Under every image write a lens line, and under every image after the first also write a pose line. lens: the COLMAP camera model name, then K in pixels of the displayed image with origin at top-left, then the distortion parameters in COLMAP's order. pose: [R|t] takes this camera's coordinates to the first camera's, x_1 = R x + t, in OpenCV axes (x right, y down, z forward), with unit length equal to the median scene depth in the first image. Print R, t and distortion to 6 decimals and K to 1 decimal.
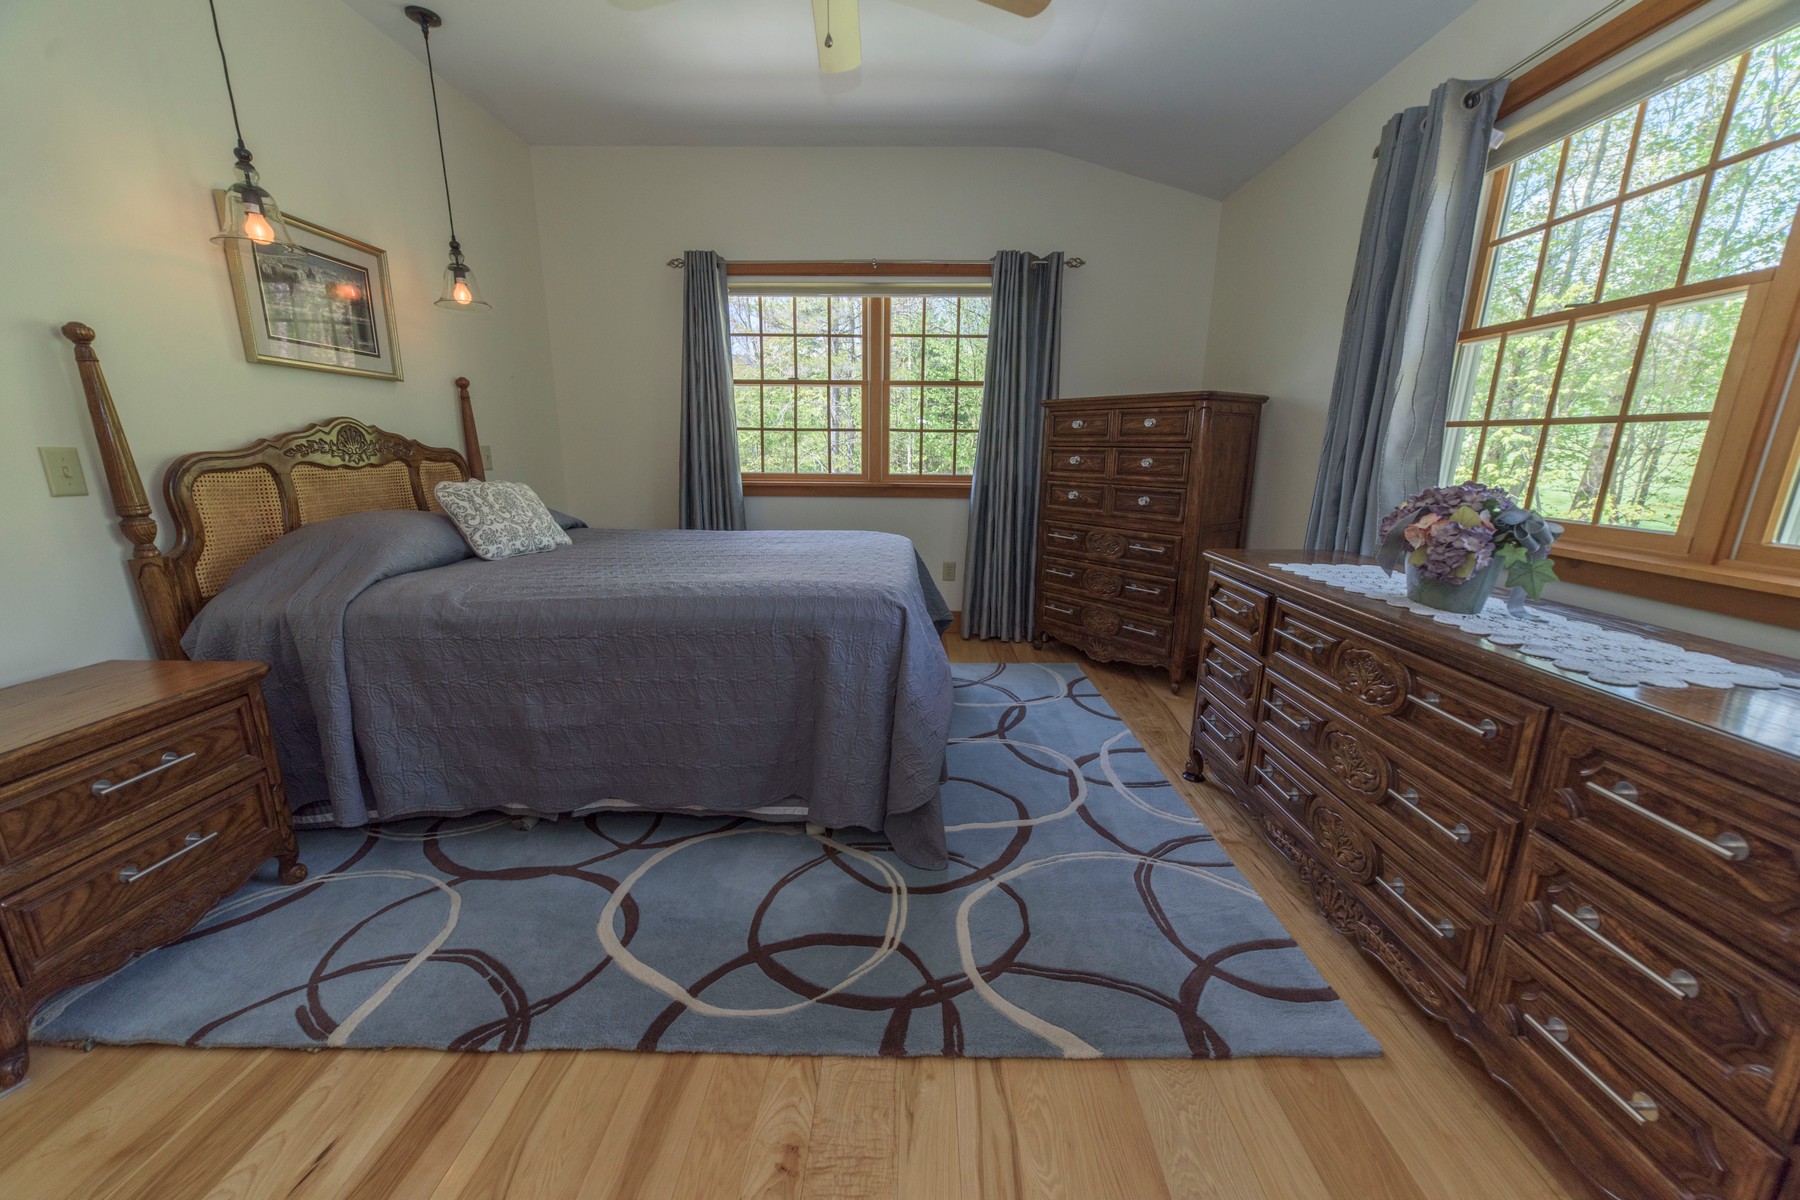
lens RADIAL K [[690.4, 0, 883.8], [0, 690.4, 570.0], [0, 0, 1]] dist [-0.008017, 0.002748]
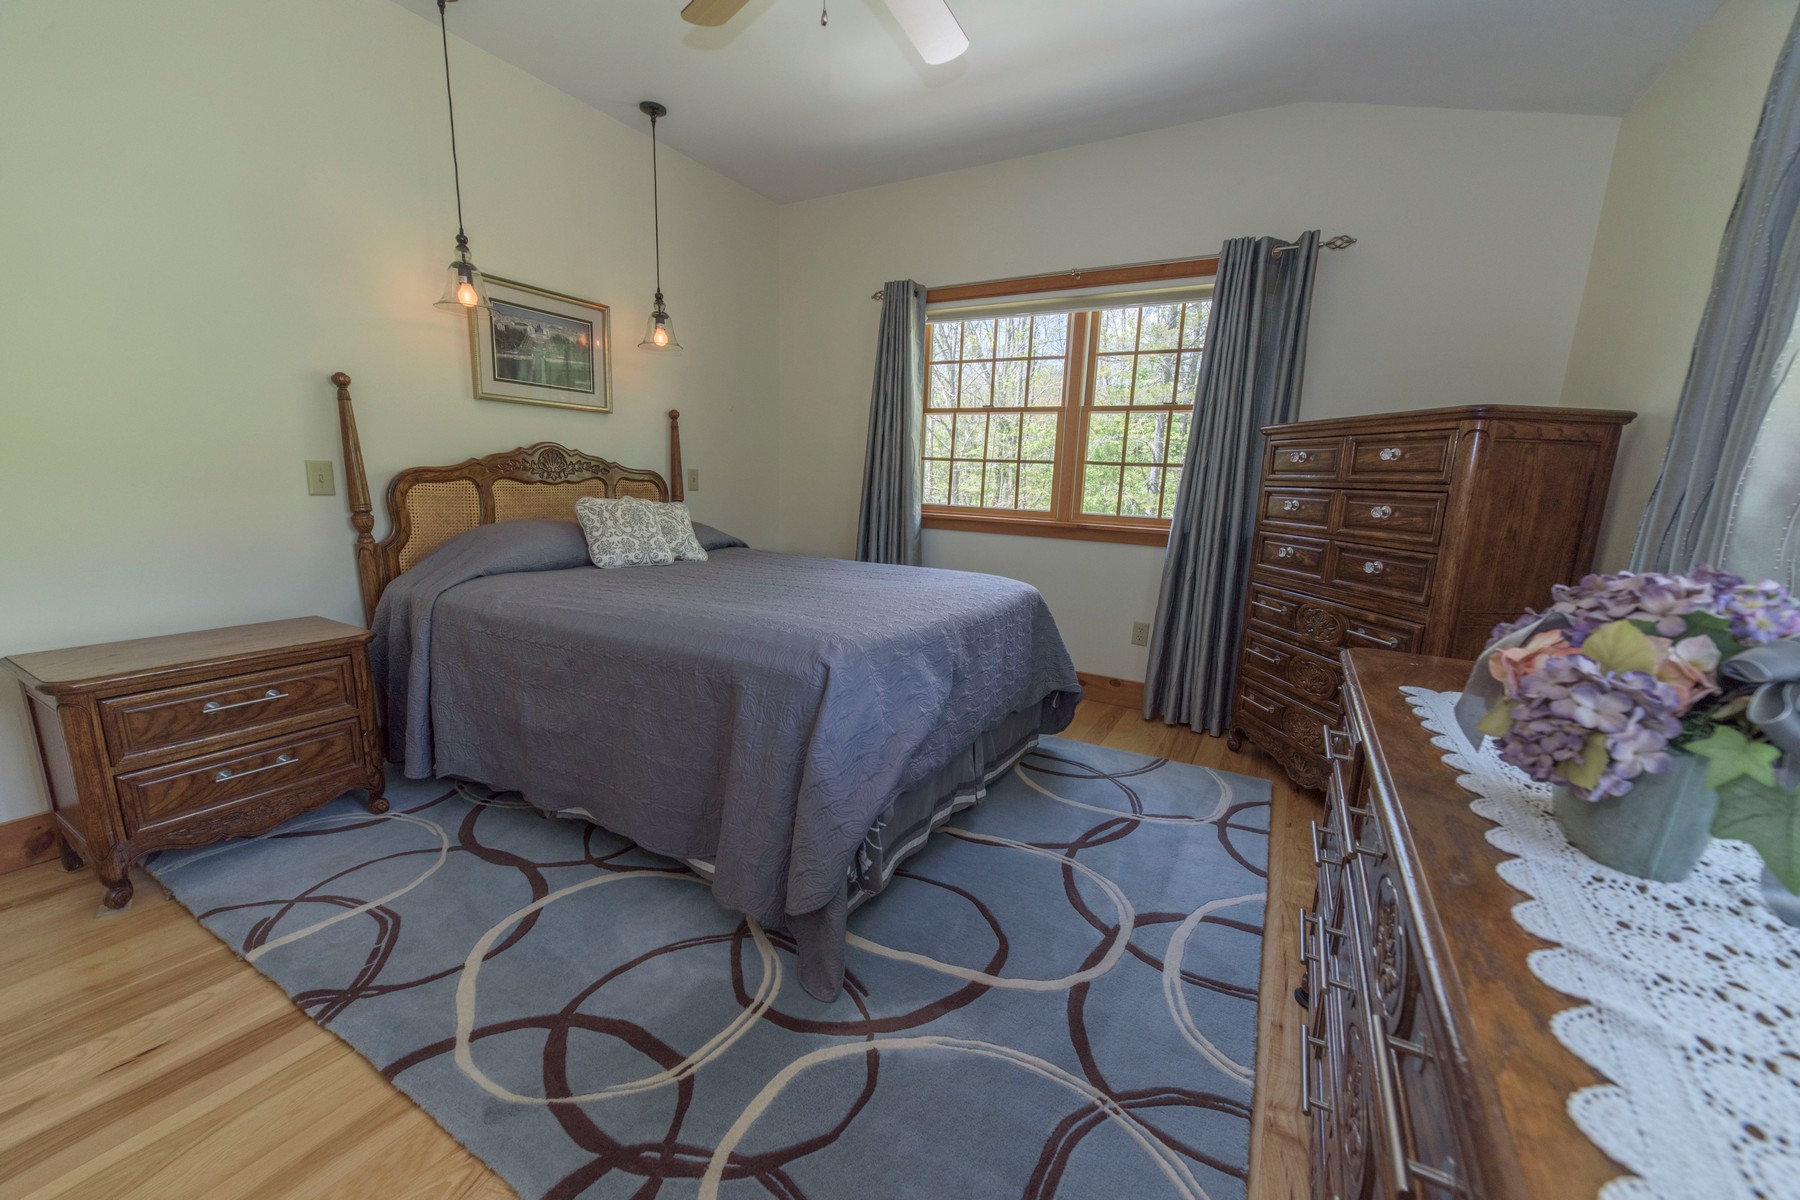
lens RADIAL K [[690.4, 0, 888.9], [0, 690.4, 570.3], [0, 0, 1]] dist [-0.008017, 0.002748]
pose [[0.880525, 0.086479, -0.466044, 0.393428], [-0.109554, 0.993724, -0.022591, -0.040568], [0.461165, 0.070949, 0.884473, 0.246017]]
